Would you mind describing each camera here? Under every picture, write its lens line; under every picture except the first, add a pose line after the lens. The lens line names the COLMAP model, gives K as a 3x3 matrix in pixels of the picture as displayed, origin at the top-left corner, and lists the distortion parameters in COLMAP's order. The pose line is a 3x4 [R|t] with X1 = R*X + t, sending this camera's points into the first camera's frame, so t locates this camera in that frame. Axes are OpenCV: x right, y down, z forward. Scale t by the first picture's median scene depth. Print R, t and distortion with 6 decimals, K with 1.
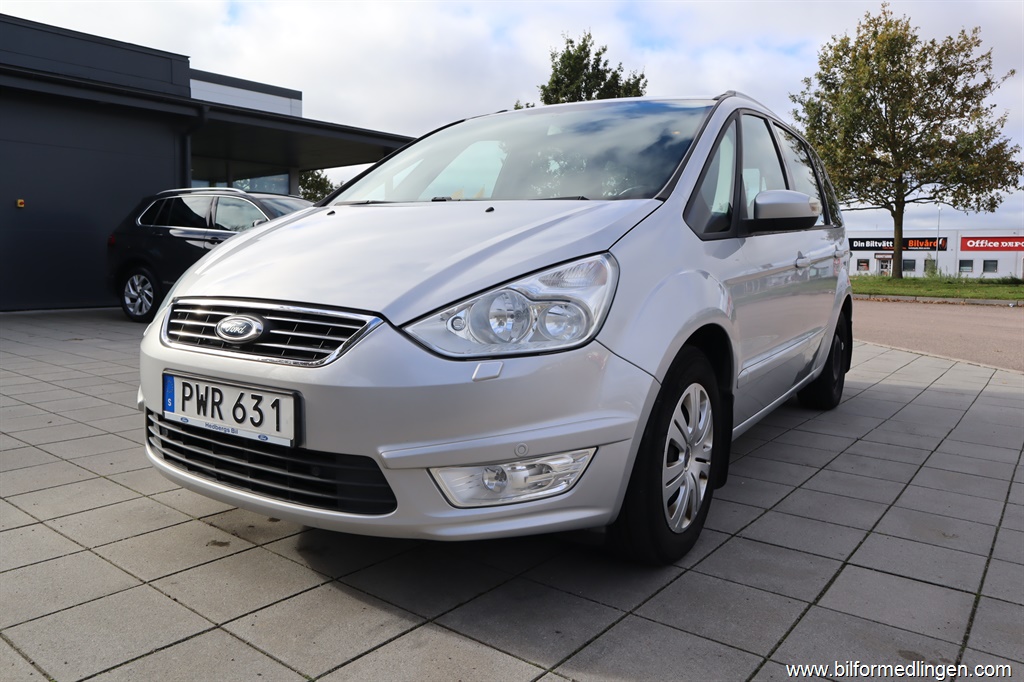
lens RADIAL K [[758.7, 0, 512.0], [0, 758.7, 341.0], [0, 0, 1]] dist [-0.061168, 0.004719]
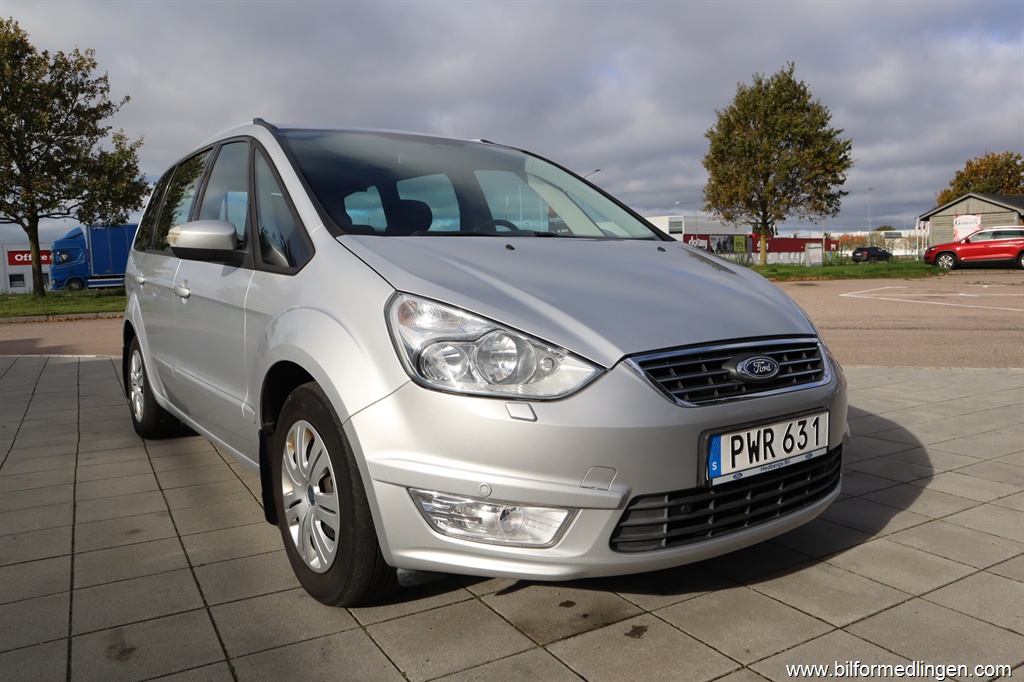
lens RADIAL K [[758.7, 0, 512.0], [0, 758.7, 341.0], [0, 0, 1]] dist [-0.061168, 0.004719]
pose [[0.374469, -0.113020, 0.920326, -0.169878], [0.128364, 0.989306, 0.069261, -0.019853], [-0.918311, 0.092201, 0.384972, 0.107658]]
